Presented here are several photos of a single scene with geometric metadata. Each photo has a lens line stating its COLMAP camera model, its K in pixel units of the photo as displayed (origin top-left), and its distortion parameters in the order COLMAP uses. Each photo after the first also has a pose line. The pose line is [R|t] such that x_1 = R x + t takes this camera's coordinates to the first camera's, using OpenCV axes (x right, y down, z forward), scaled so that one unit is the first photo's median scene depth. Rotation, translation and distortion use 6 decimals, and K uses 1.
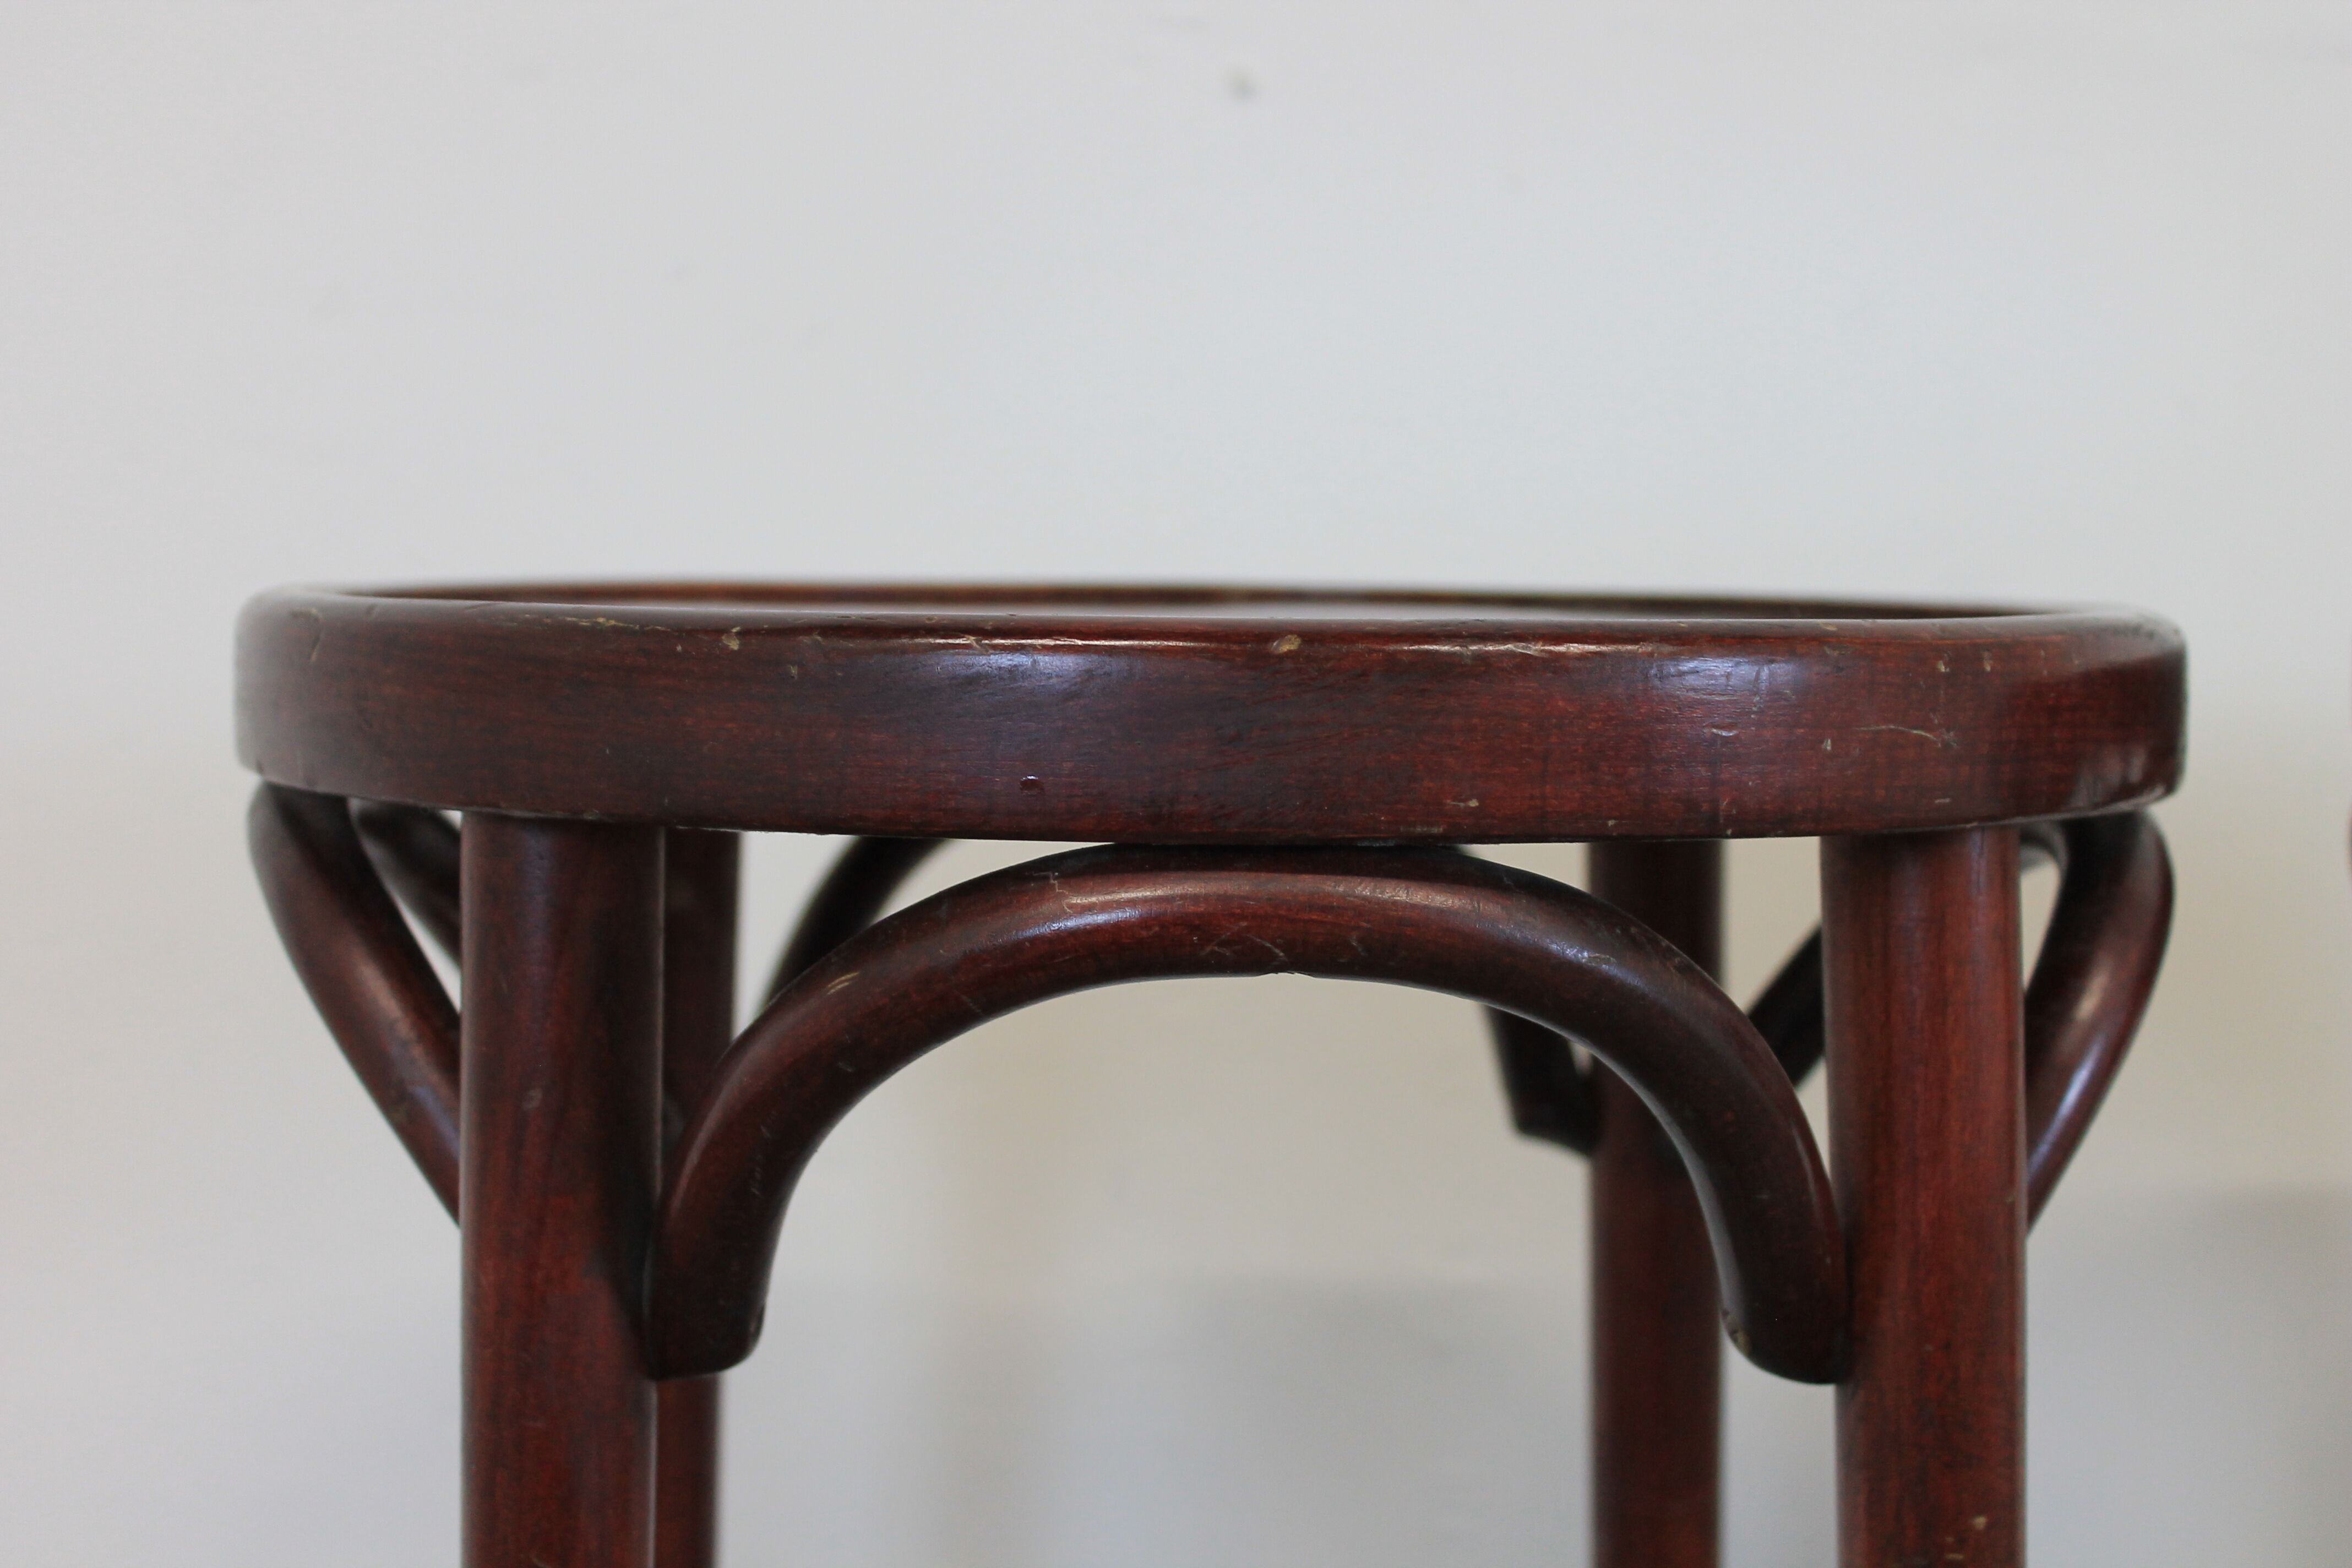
lens RADIAL K [[3706.0, 0, 1176.0], [0, 3706.0, 784.0], [0, 0, 1]] dist [-0.013121, -0.011464]
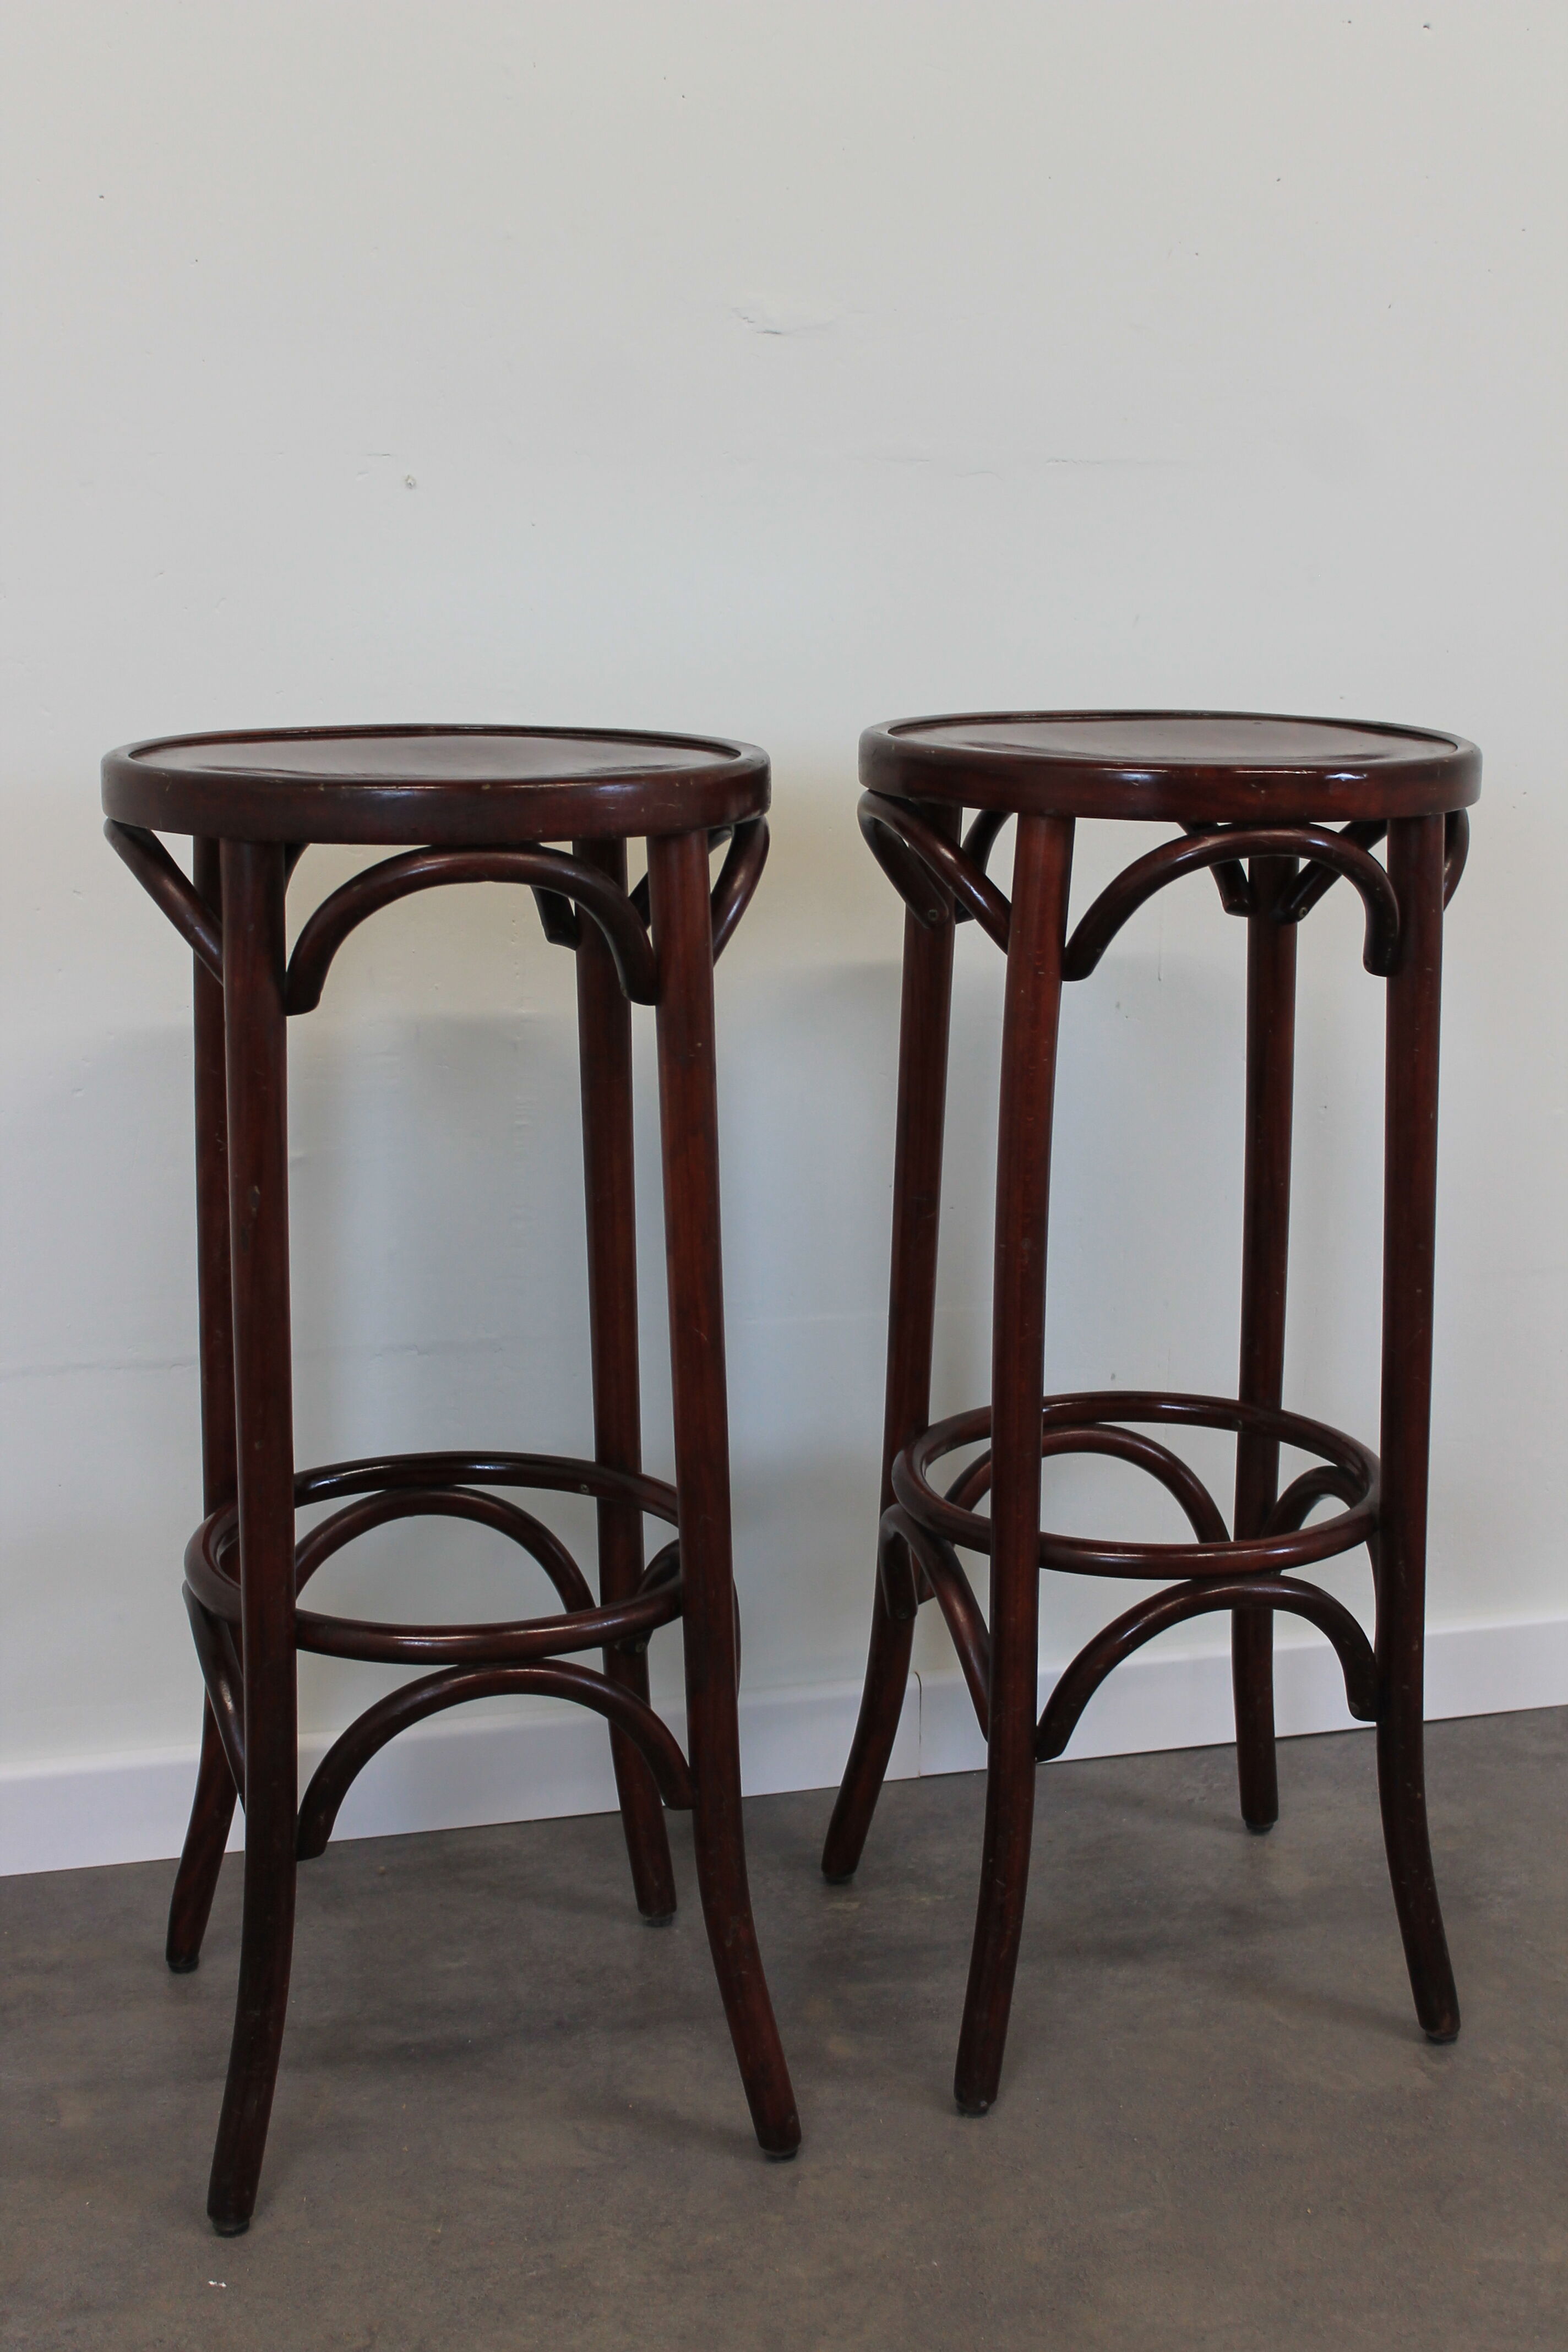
lens RADIAL K [[3200.8, 0, 778.1], [0, 3200.8, 1095.4], [0, 0, 1]] dist [-0.027988, -0.013661]
pose [[0.984303, -0.041539, 0.171530, -0.198509], [0.020626, 0.992322, 0.121948, -0.096906], [-0.175278, -0.116496, 0.977602, -1.760650]]
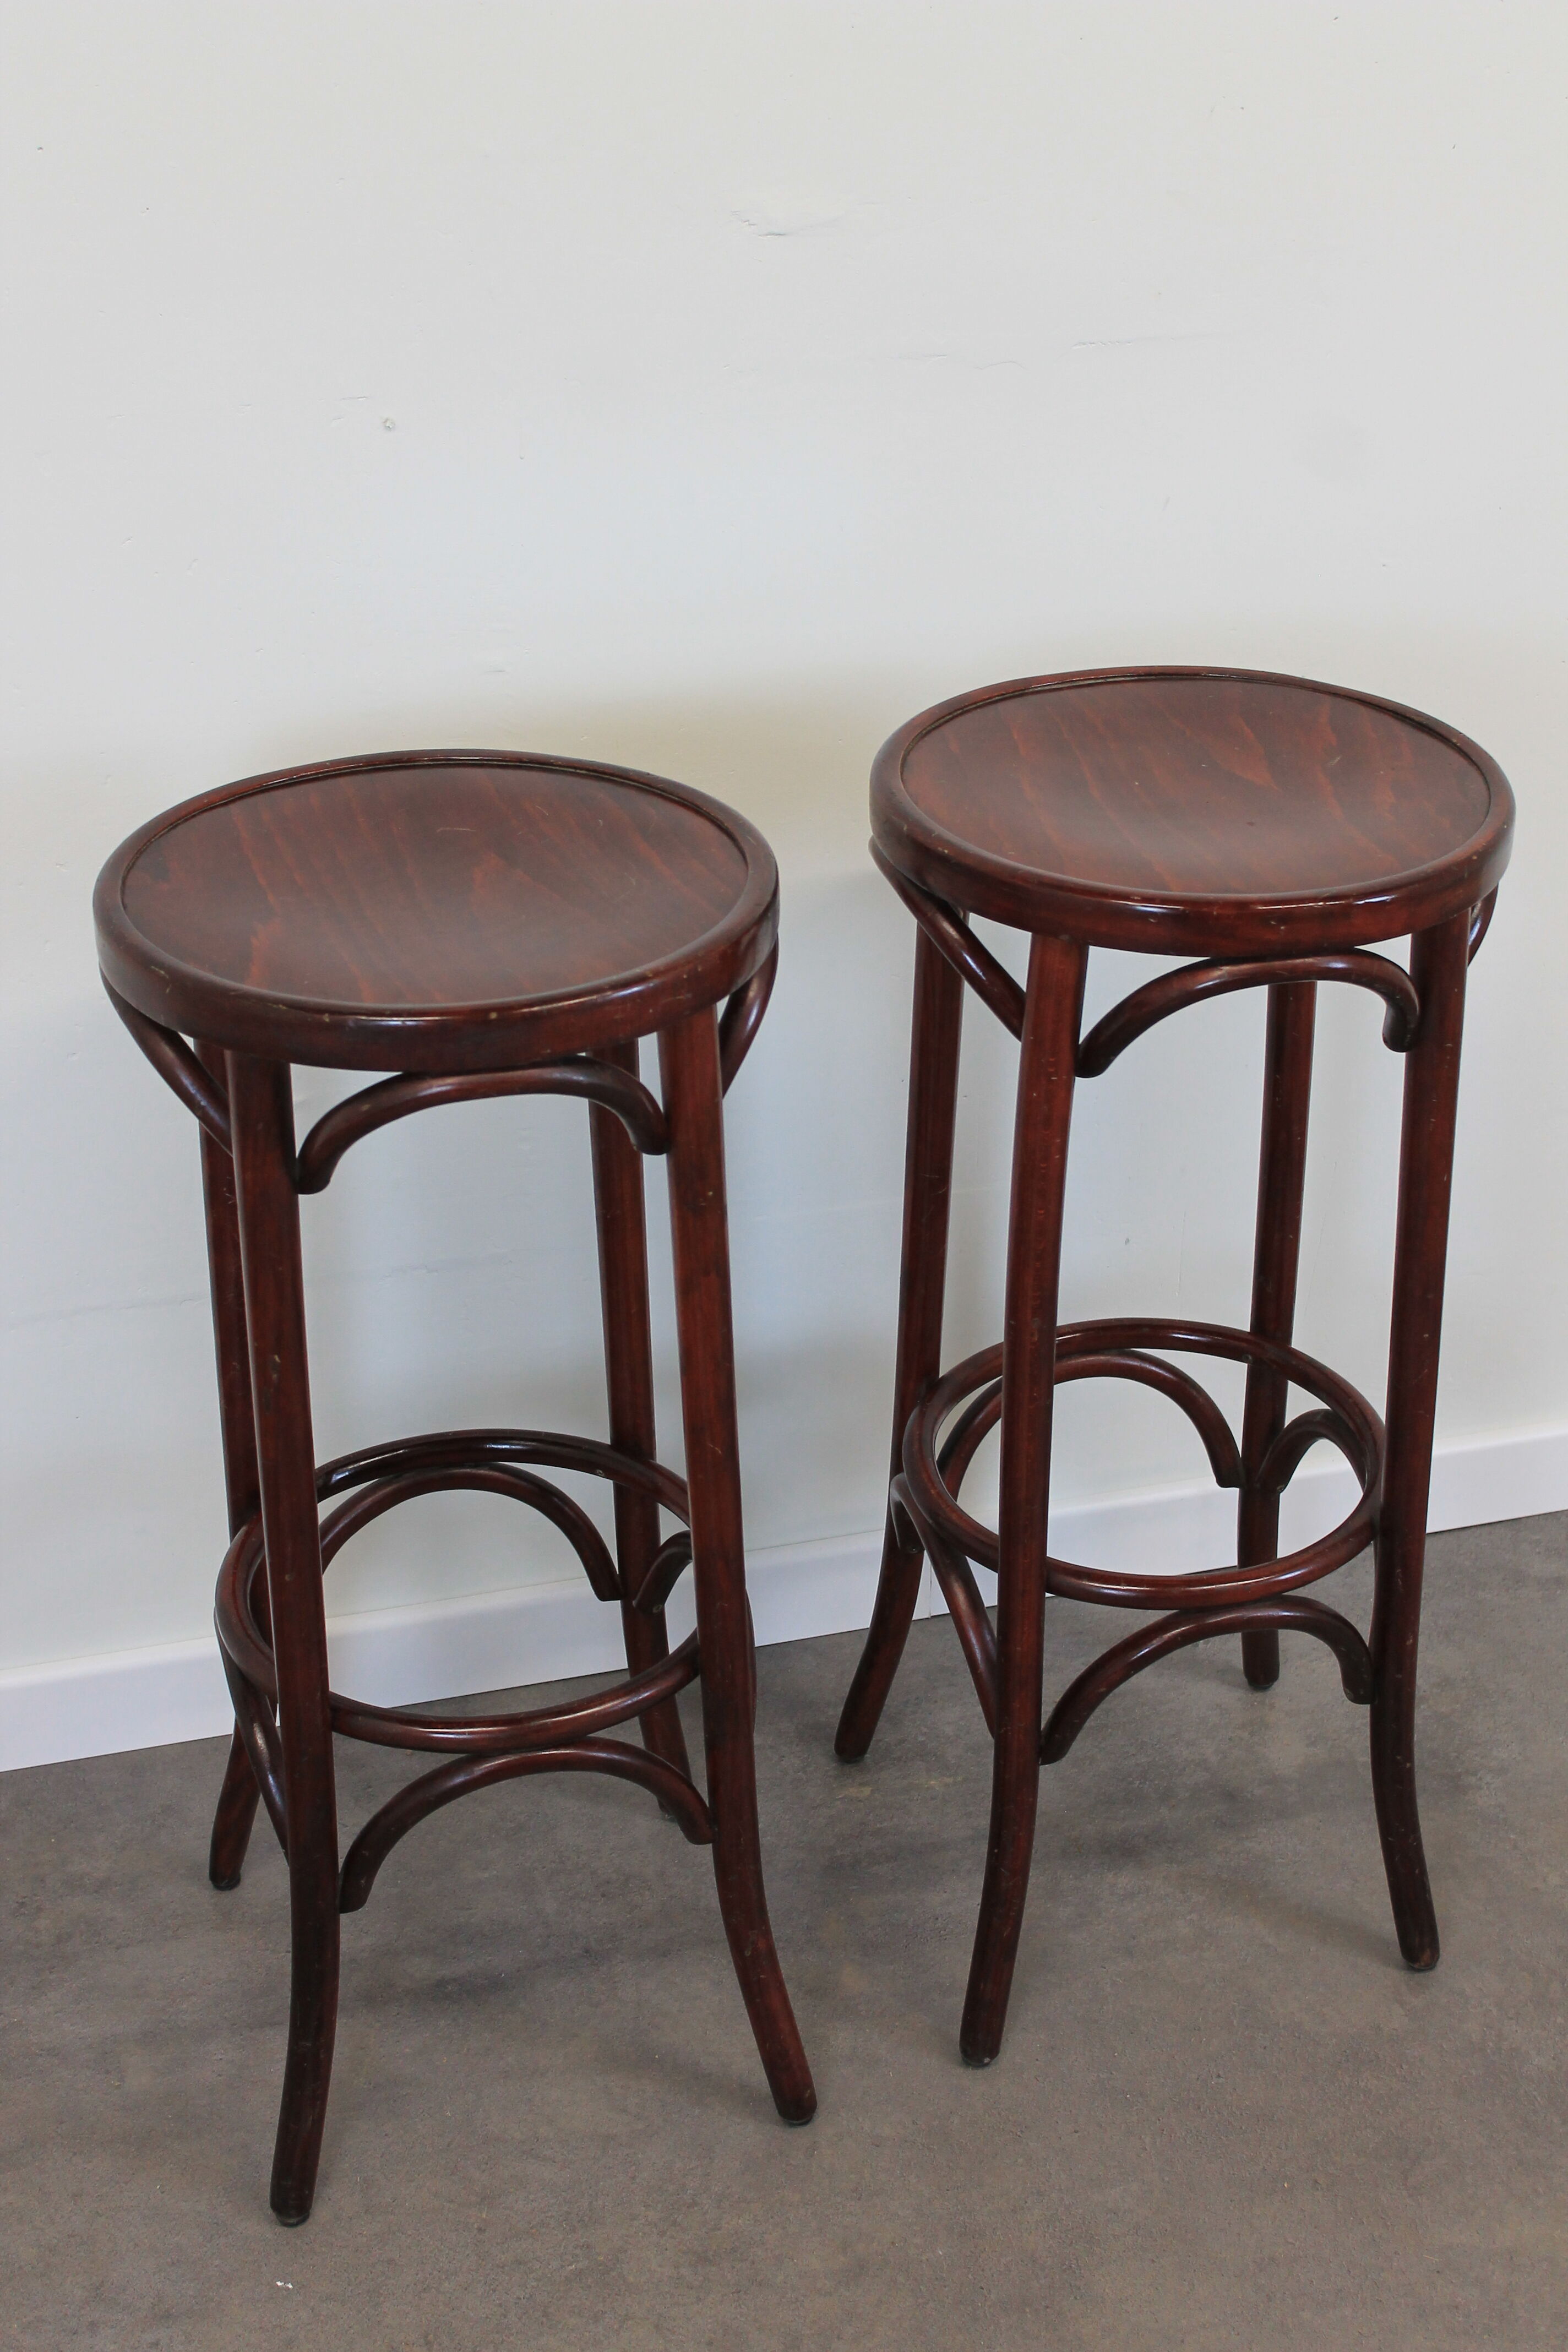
lens RADIAL K [[3504.3, 0, 784.0], [0, 3504.3, 1176.0], [0, 0, 1]] dist [-0.000613, -0.114545]
pose [[0.983838, -0.093816, 0.152516, -0.187213], [0.027431, 0.920670, 0.389376, -1.014958], [-0.176946, -0.378899, 0.908364, -1.799478]]
